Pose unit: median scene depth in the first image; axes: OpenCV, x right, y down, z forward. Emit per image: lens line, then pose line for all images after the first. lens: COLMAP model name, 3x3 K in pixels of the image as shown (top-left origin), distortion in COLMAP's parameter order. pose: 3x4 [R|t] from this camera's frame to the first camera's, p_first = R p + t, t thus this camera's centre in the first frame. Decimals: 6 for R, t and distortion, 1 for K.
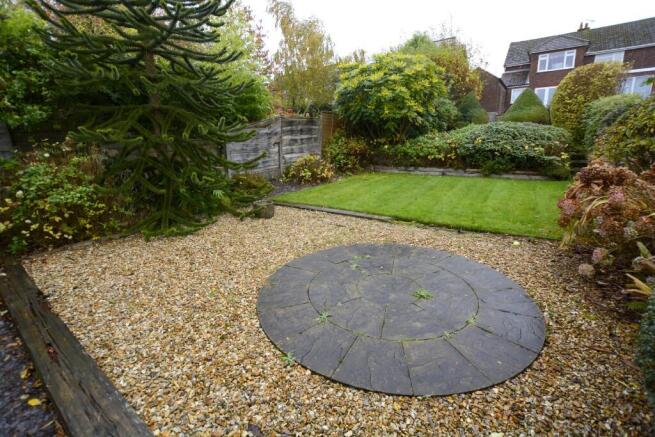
lens RADIAL K [[288.2, 0, 327.5], [0, 288.2, 218.5], [0, 0, 1]] dist [-0.029566, 0.000772]
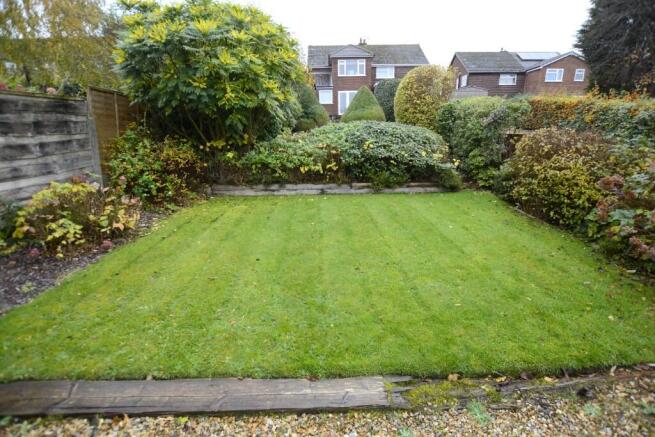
lens RADIAL K [[288.2, 0, 327.5], [0, 288.2, 218.5], [0, 0, 1]] dist [-0.029566, 0.000772]
pose [[0.797489, -0.152407, 0.583767, -0.007908], [0.149563, 0.987307, 0.053442, -0.124132], [-0.584502, 0.044691, 0.810161, 0.412758]]
